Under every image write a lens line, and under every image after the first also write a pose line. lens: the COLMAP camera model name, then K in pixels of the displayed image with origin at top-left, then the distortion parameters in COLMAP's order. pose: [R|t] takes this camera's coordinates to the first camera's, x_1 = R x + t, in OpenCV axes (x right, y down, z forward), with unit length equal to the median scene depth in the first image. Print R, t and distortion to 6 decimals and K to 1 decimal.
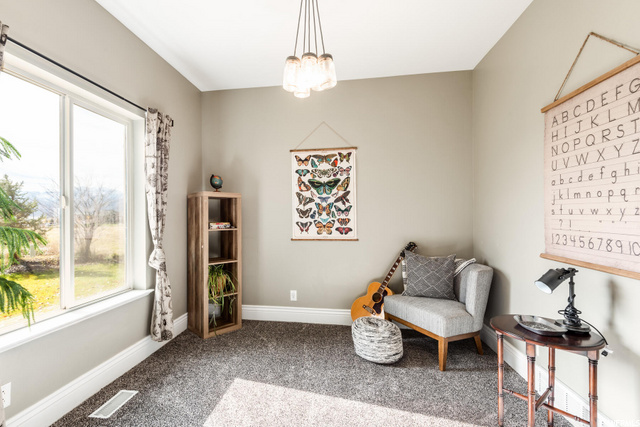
lens RADIAL K [[292.7, 0, 305.4], [0, 292.7, 215.3], [0, 0, 1]] dist [0.031337, -0.016426]
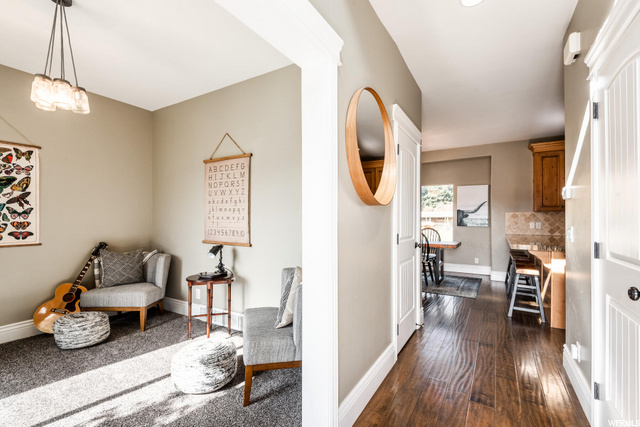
lens RADIAL K [[292.7, 0, 305.4], [0, 292.7, 215.3], [0, 0, 1]] dist [0.031337, -0.016426]
pose [[0.416677, 0.015949, 0.908914, -0.471514], [-0.007295, 0.999873, -0.014201, -0.003535], [-0.909025, -0.000714, 0.416741, -0.257667]]
